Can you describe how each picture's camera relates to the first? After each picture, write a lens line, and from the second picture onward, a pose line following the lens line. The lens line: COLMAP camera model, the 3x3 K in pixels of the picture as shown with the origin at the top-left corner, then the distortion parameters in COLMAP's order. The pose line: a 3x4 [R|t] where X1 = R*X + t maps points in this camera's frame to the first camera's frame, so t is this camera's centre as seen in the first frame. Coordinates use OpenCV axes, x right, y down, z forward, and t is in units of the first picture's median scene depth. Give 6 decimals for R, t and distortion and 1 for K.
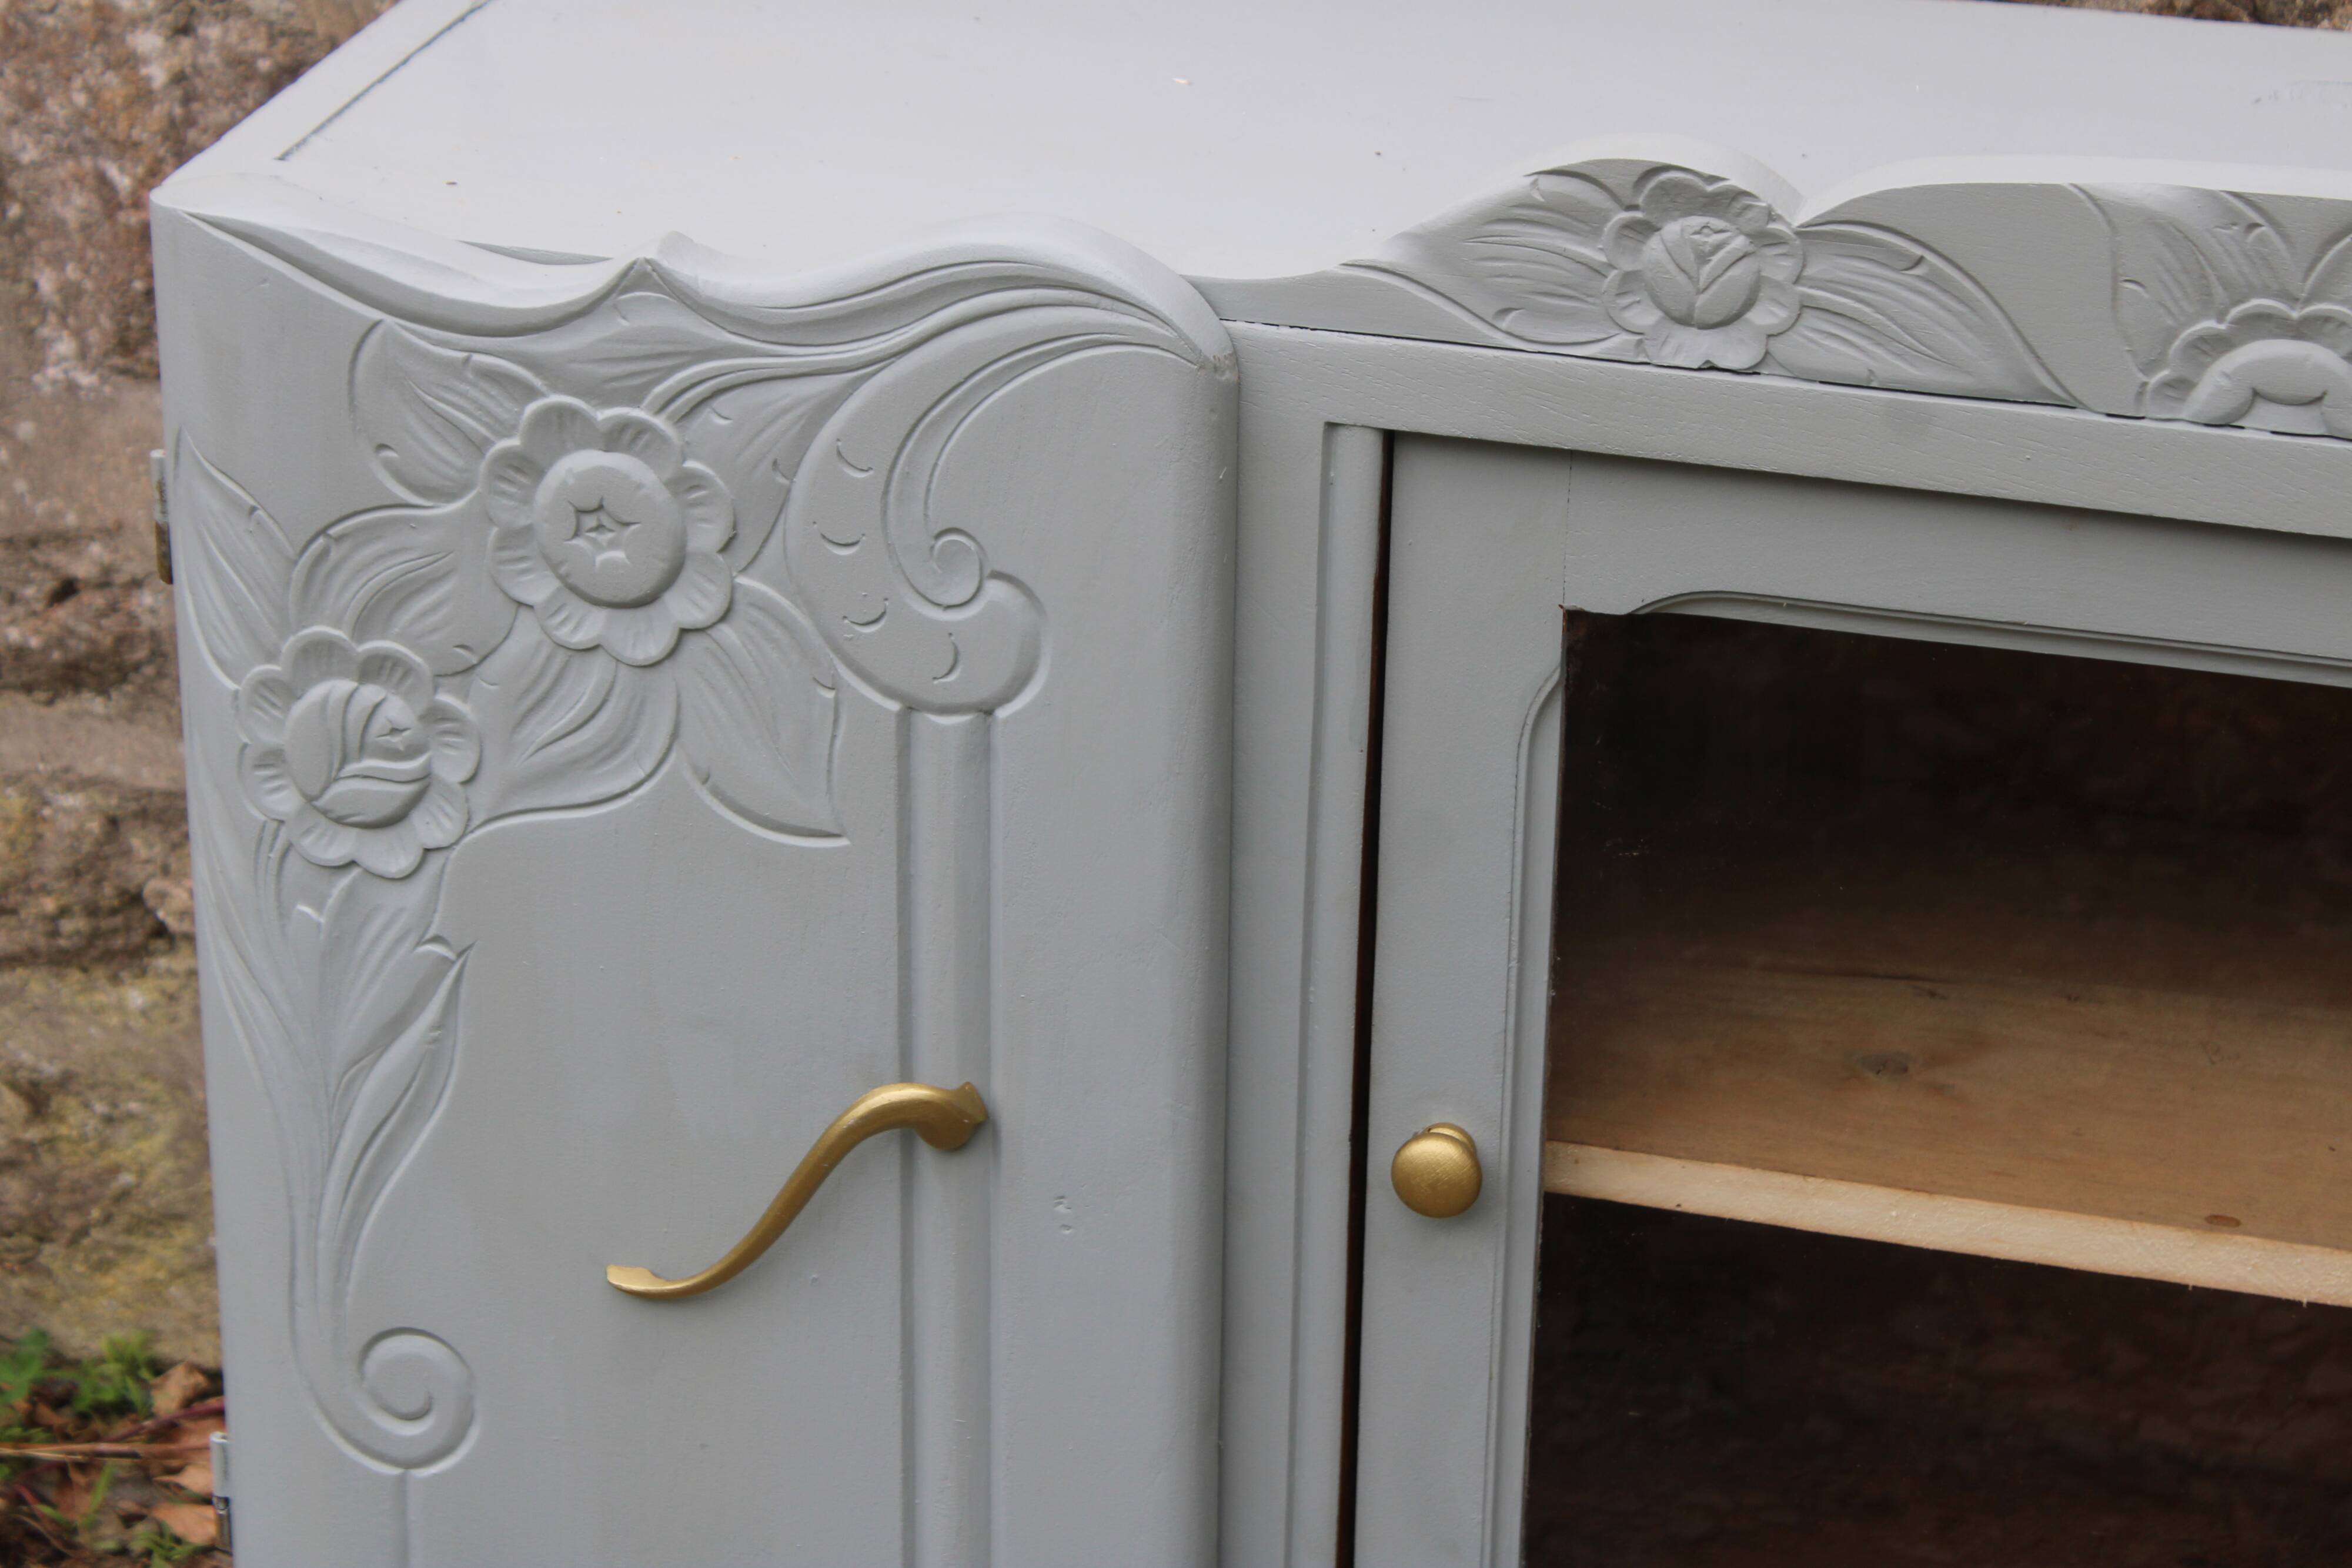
lens RADIAL K [[5565.4, 0, 1169.7], [0, 5565.4, 761.3], [0, 0, 1]] dist [0.065126, 0.230850]
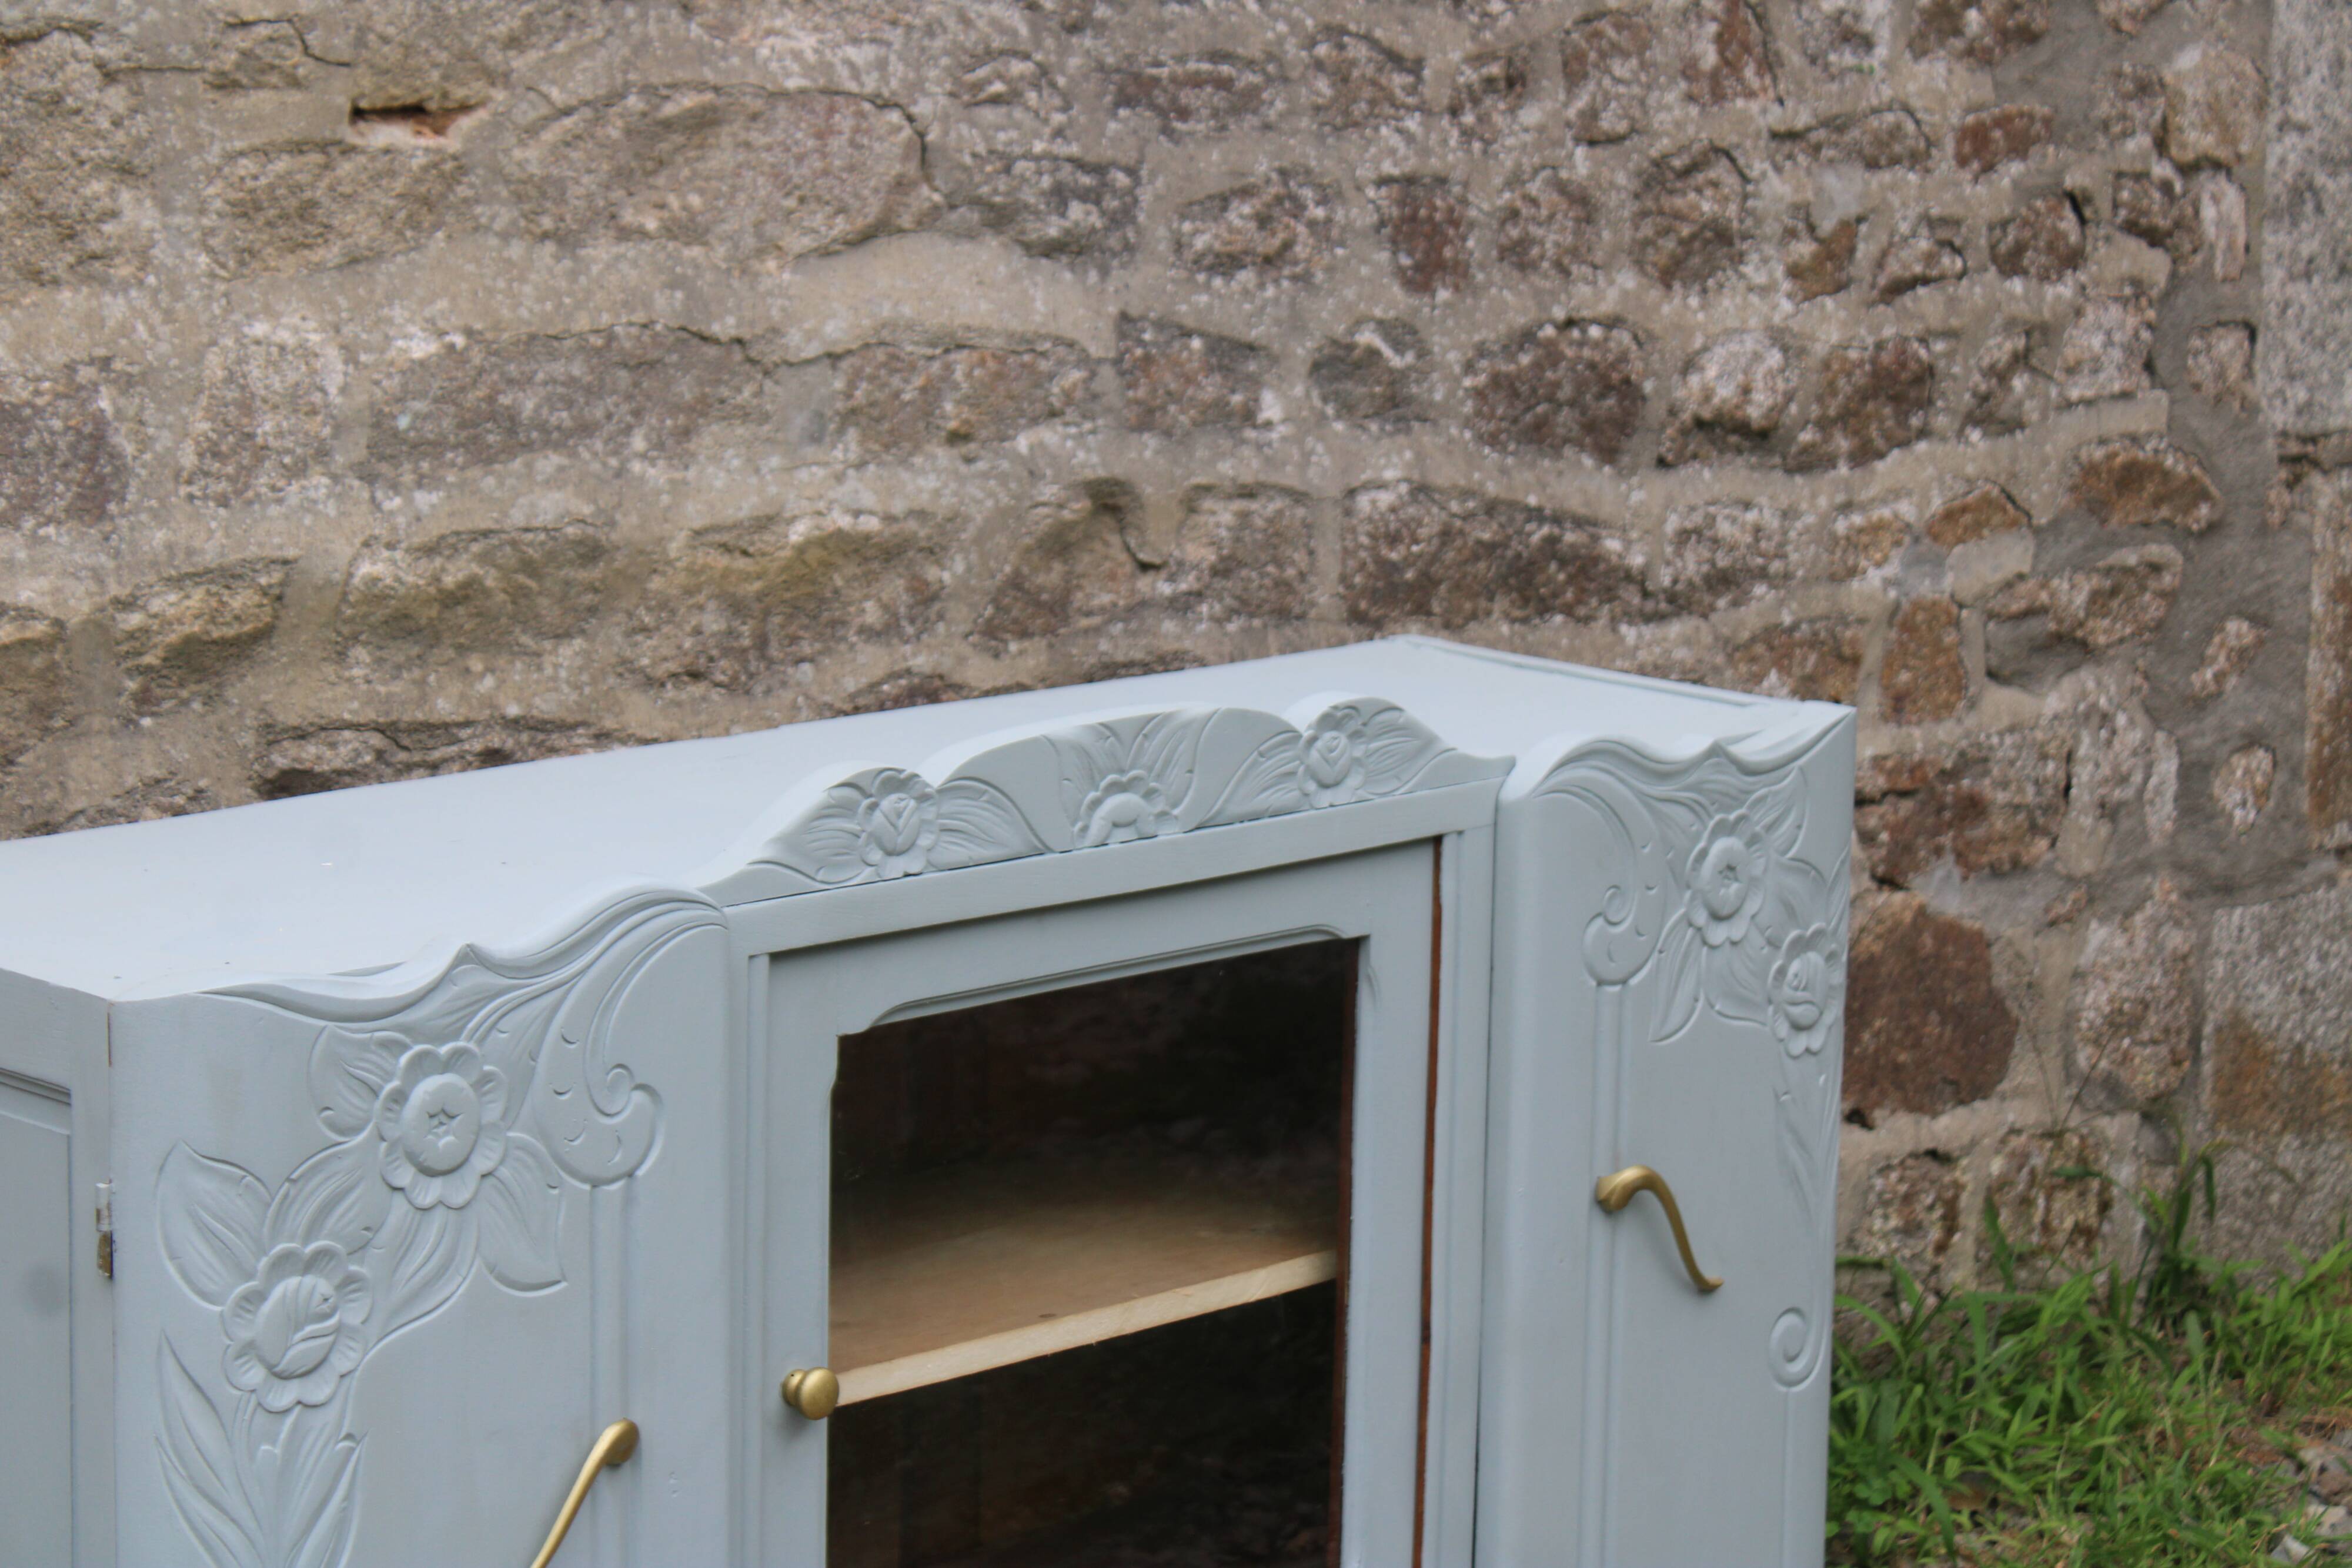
lens RADIAL K [[5565.4, 0, 1169.7], [0, 5565.4, 761.3], [0, 0, 1]] dist [0.065126, 0.230850]
pose [[0.509649, -0.157655, 0.845815, -1.325070], [0.346846, 0.937295, -0.034288, -0.011623], [-0.787372, 0.310843, 0.532374, -0.059200]]
